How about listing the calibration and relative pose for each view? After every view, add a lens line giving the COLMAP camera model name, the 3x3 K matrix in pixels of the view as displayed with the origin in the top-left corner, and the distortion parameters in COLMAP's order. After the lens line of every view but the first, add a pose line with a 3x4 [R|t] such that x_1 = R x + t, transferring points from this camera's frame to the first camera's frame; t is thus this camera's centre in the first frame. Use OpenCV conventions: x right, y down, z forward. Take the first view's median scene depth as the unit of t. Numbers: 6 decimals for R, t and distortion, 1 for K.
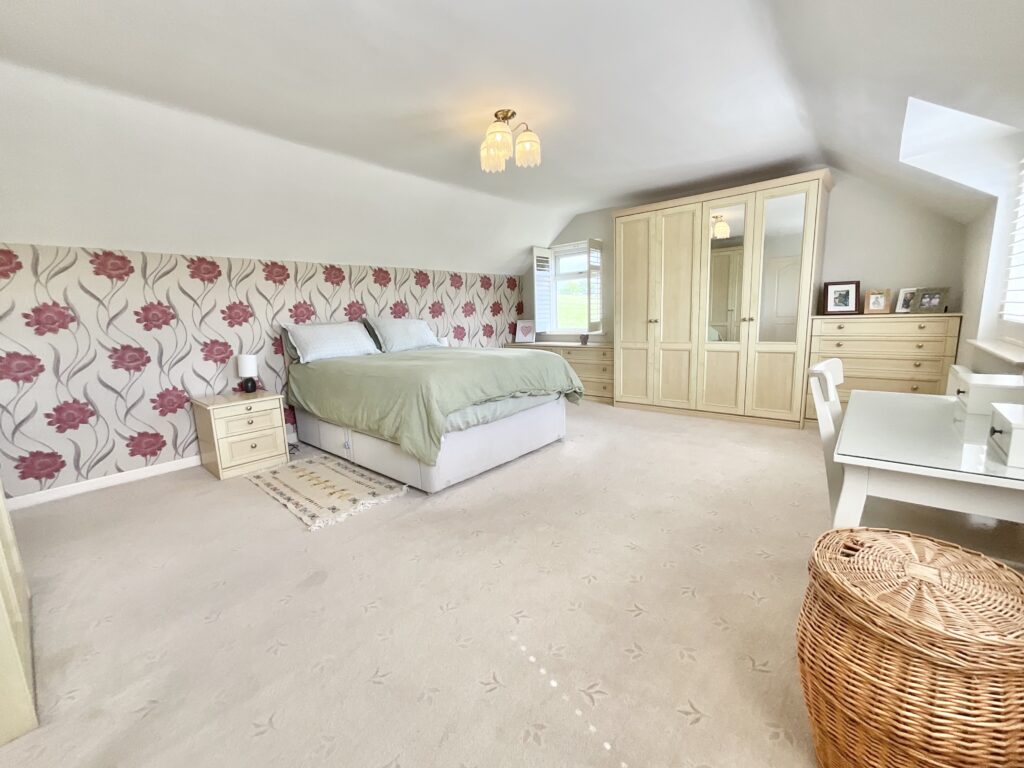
lens RADIAL K [[417.3, 0, 508.4], [0, 417.3, 384.0], [0, 0, 1]] dist [-0.002905, -0.000104]
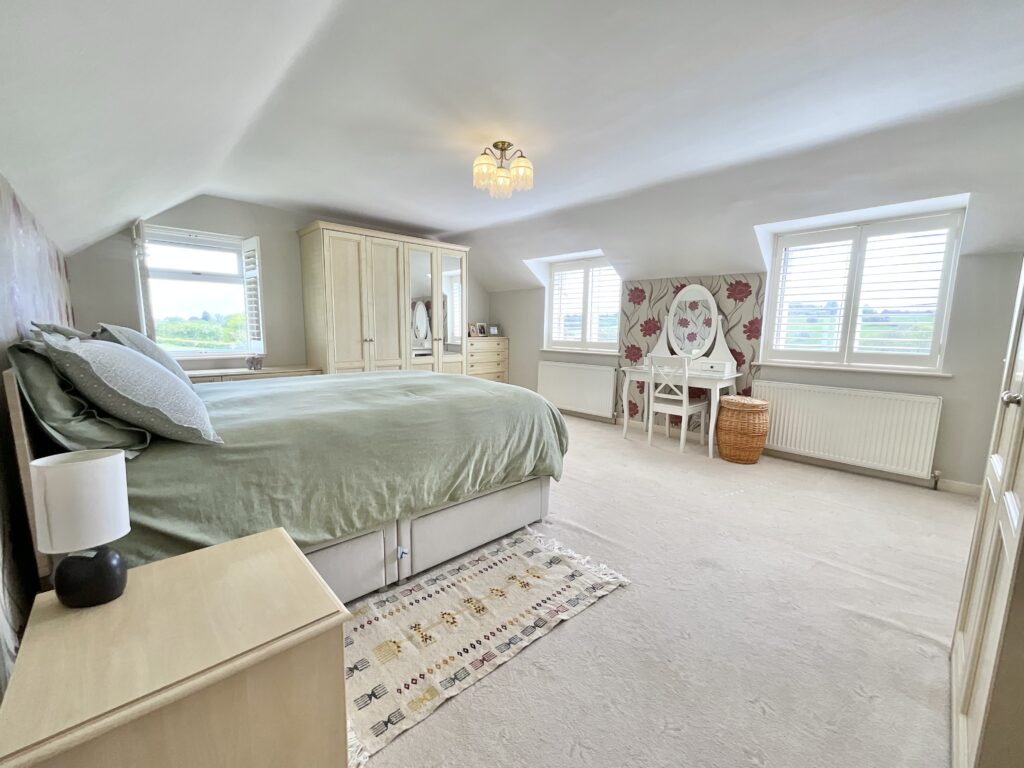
lens RADIAL K [[410.3, 0, 509.3], [0, 410.3, 385.3], [0, 0, 1]] dist [0.001101, -0.000081]
pose [[0.114939, -0.100969, 0.988228, -1.016900], [0.147367, 0.985546, 0.083555, -0.116731], [-0.982381, 0.136028, 0.128157, 0.854665]]
